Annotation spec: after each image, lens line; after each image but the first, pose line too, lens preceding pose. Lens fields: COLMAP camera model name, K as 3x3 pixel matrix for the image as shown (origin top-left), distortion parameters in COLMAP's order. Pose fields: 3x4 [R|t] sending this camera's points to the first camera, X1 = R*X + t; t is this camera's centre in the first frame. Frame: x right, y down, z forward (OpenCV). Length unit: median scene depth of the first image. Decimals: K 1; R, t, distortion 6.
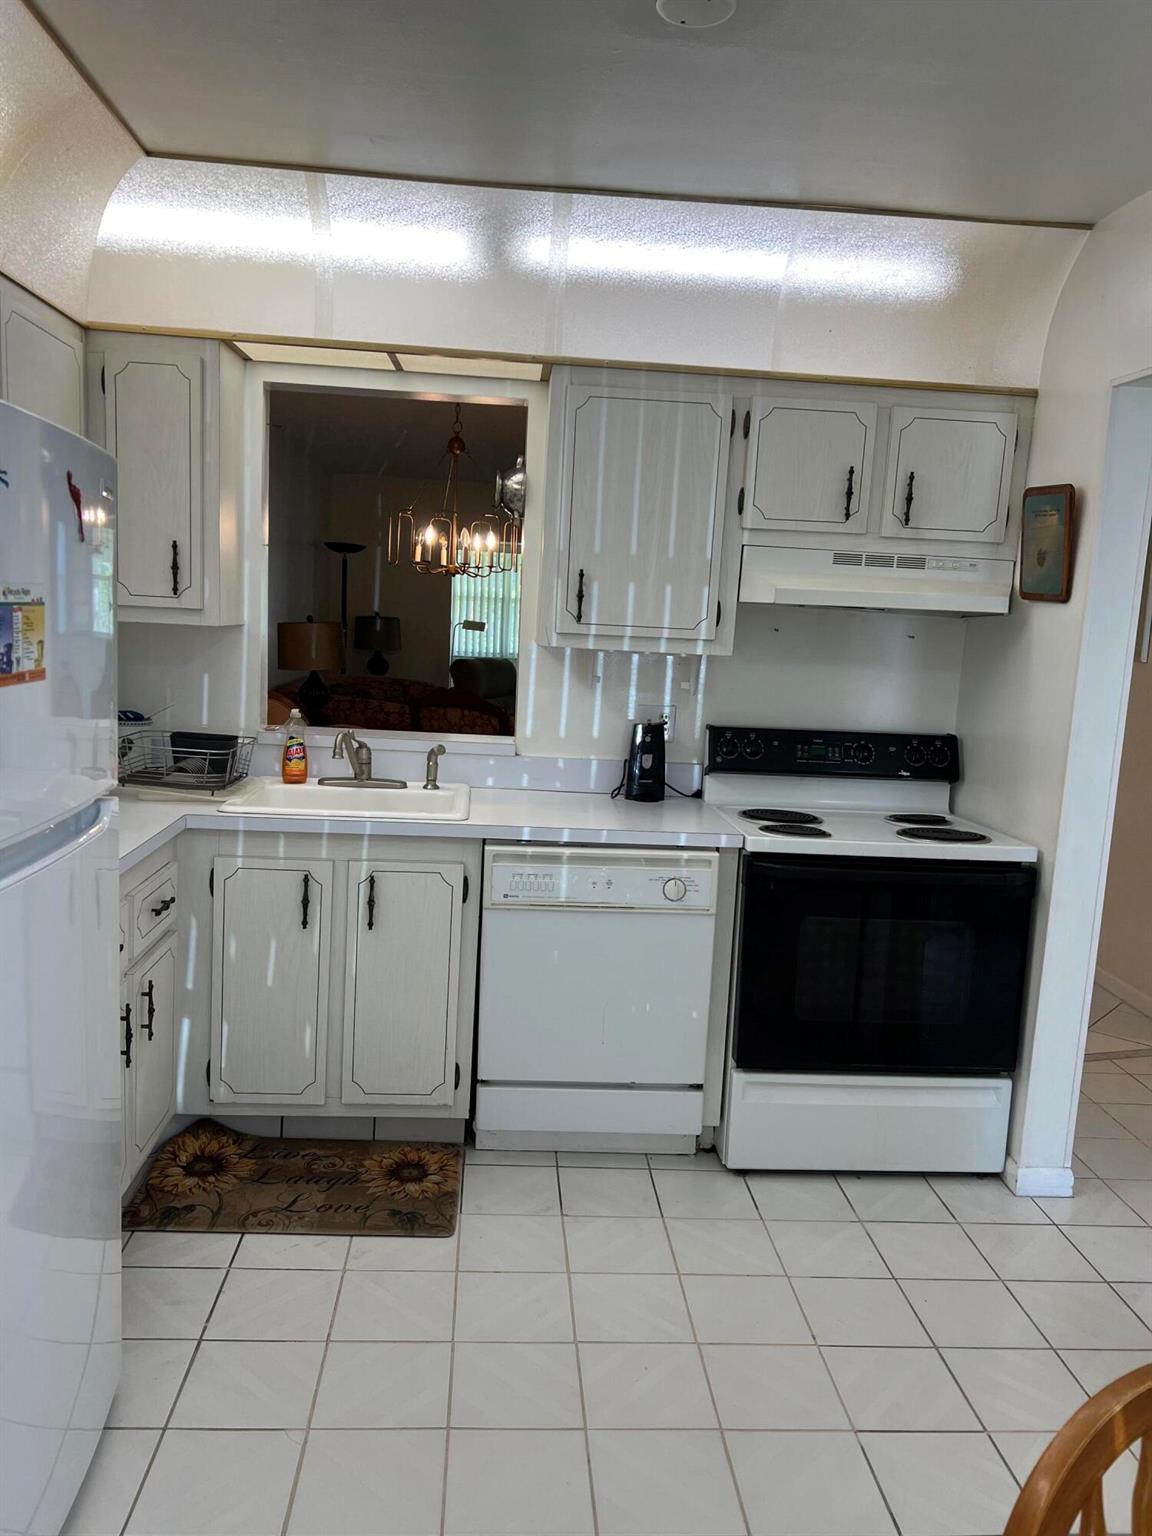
lens RADIAL K [[1149.5, 0, 546.1], [0, 1149.5, 777.7], [0, 0, 1]] dist [0.038562, -0.045729]
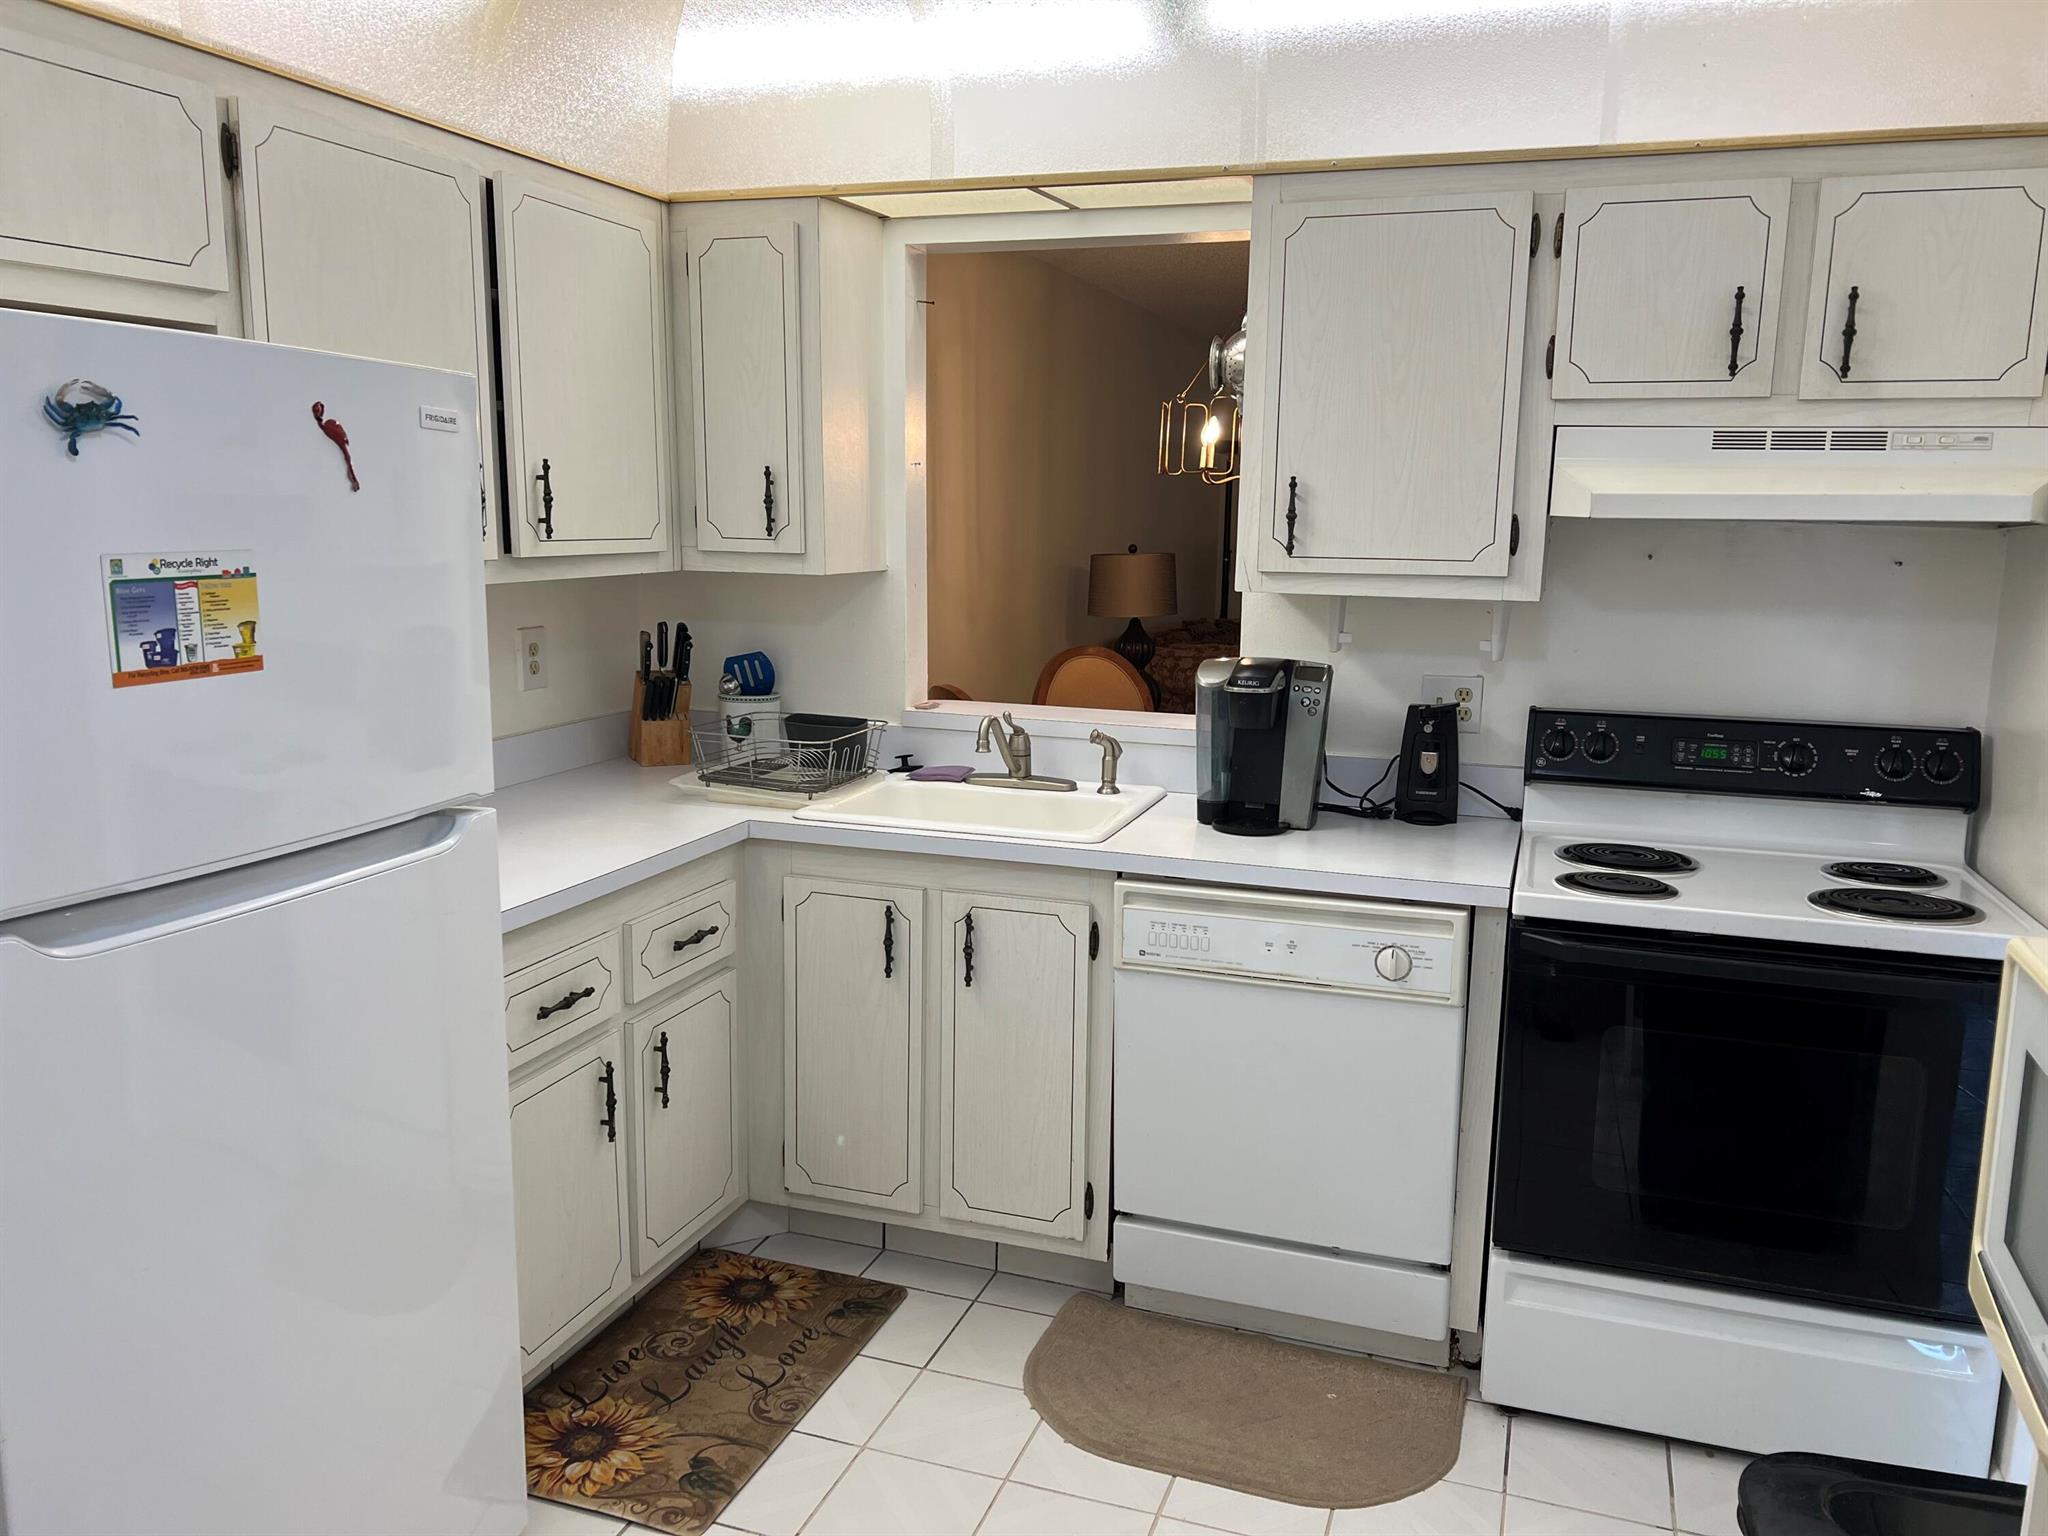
lens RADIAL K [[1532.6, 0, 1024.9], [0, 1532.6, 771.3], [0, 0, 1]] dist [0.038562, -0.045729]
pose [[0.924212, 0.028025, -0.380850, 0.234516], [-0.021951, 0.999553, 0.020282, -0.024100], [0.381248, -0.010385, 0.924415, 0.108072]]
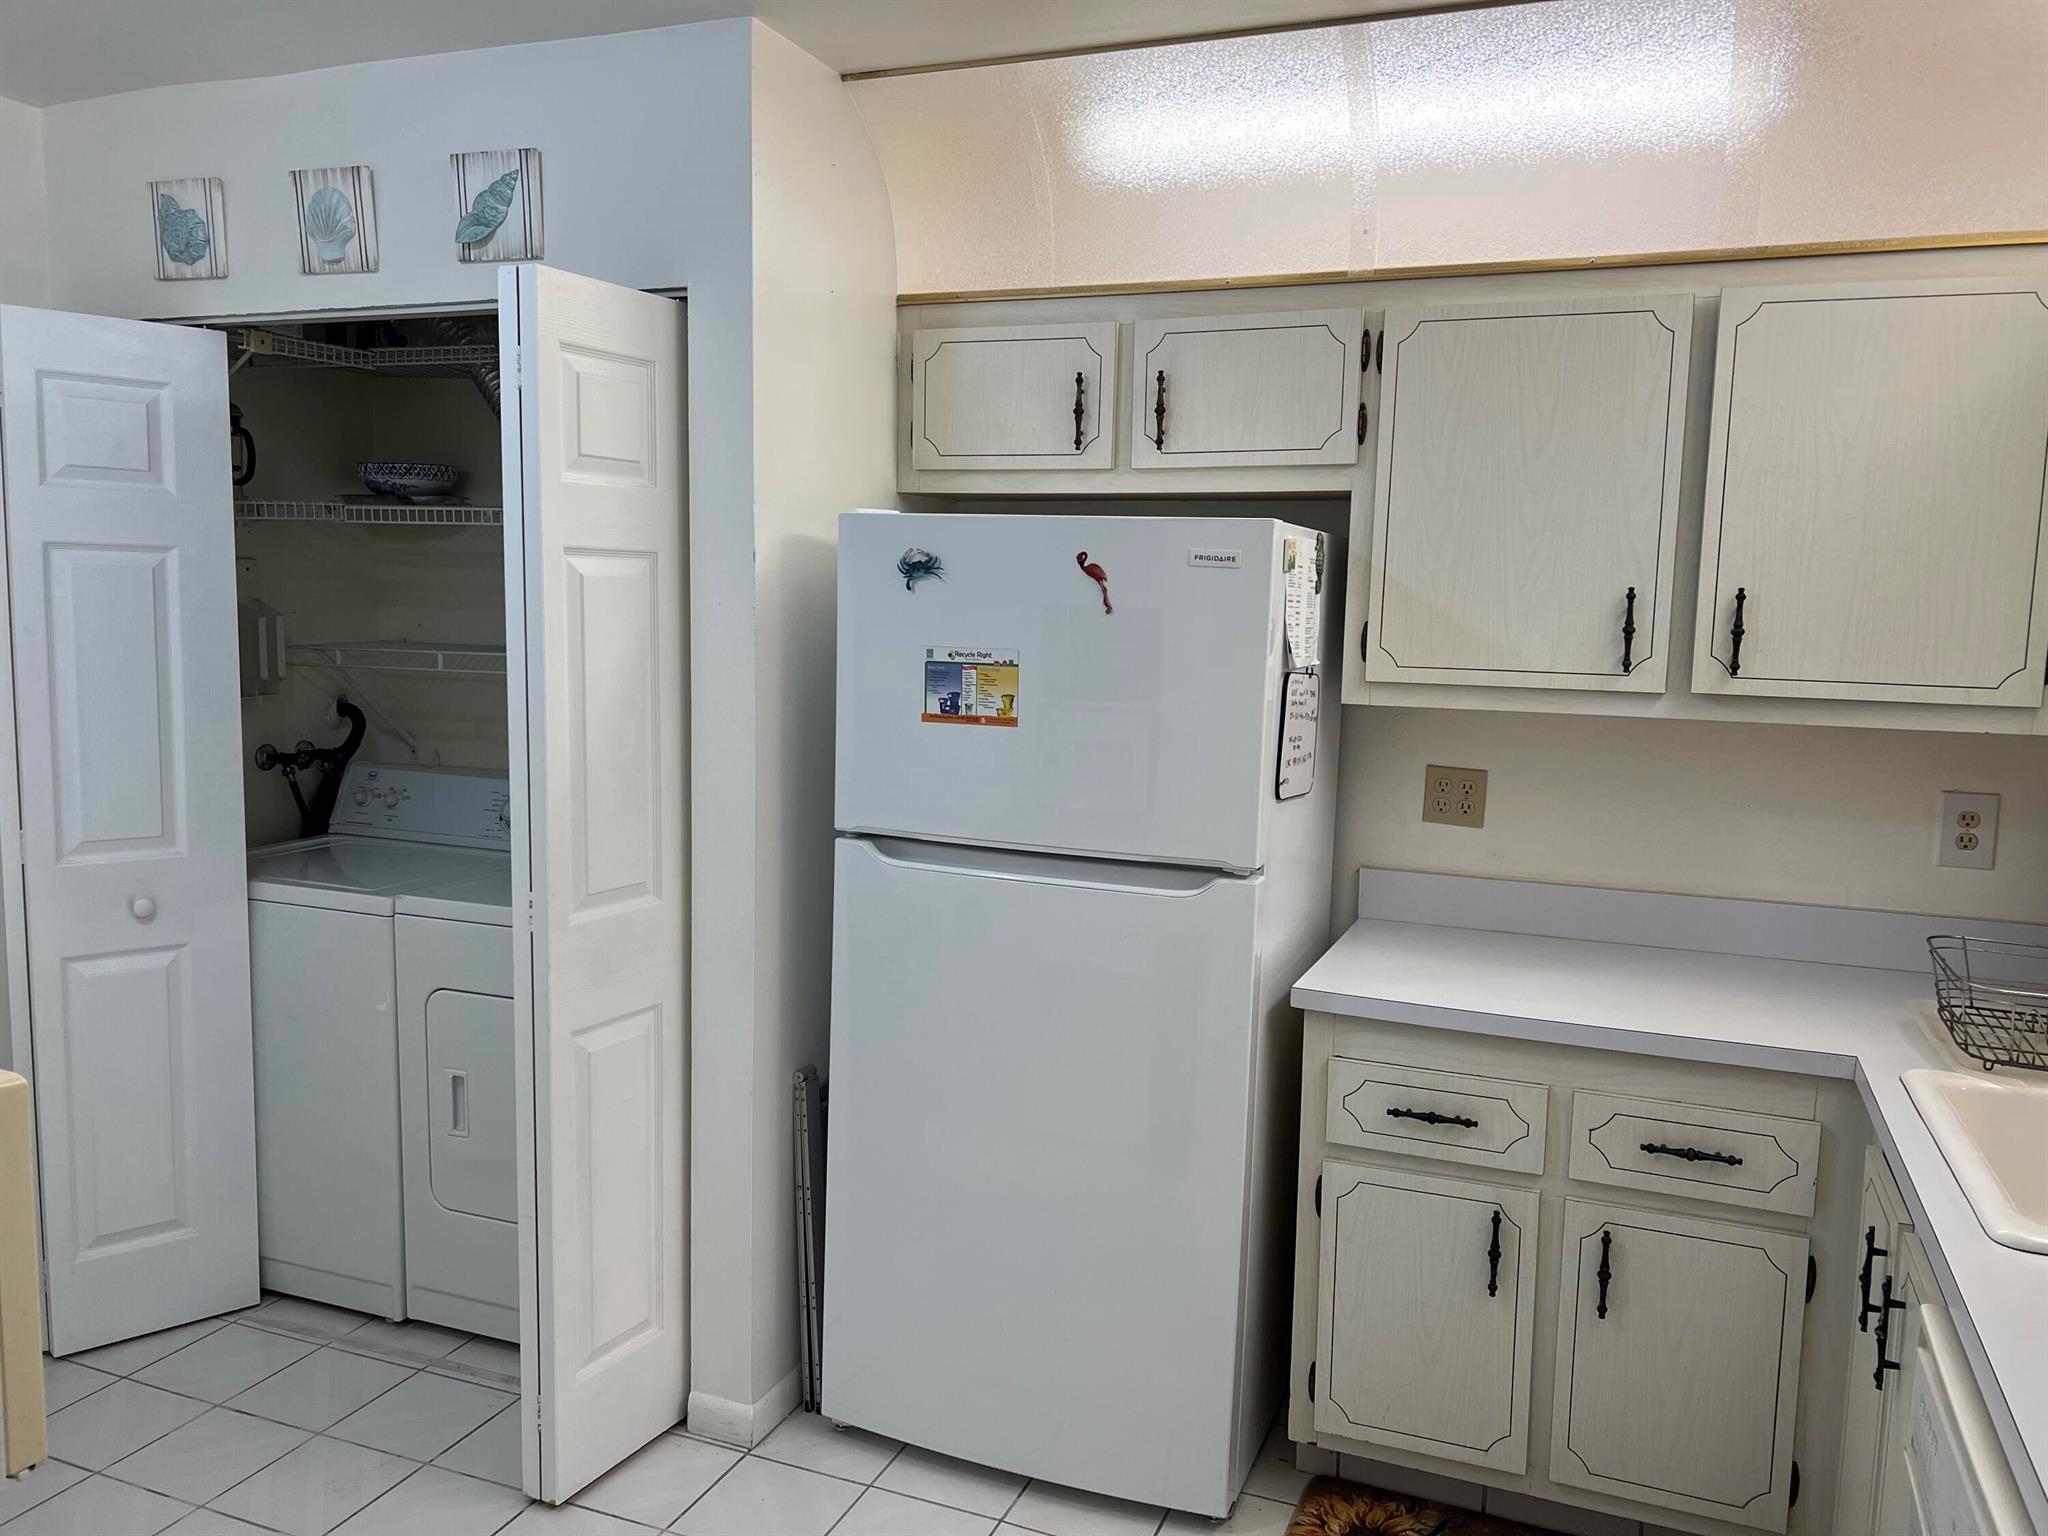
lens RADIAL K [[1532.6, 0, 1024.5], [0, 1532.6, 769.1], [0, 0, 1]] dist [0.038562, -0.045729]
pose [[-0.420256, 0.050688, -0.905989, 0.525912], [-0.175339, 0.975085, 0.135887, -0.133502], [0.890304, 0.215962, -0.400898, 0.845029]]
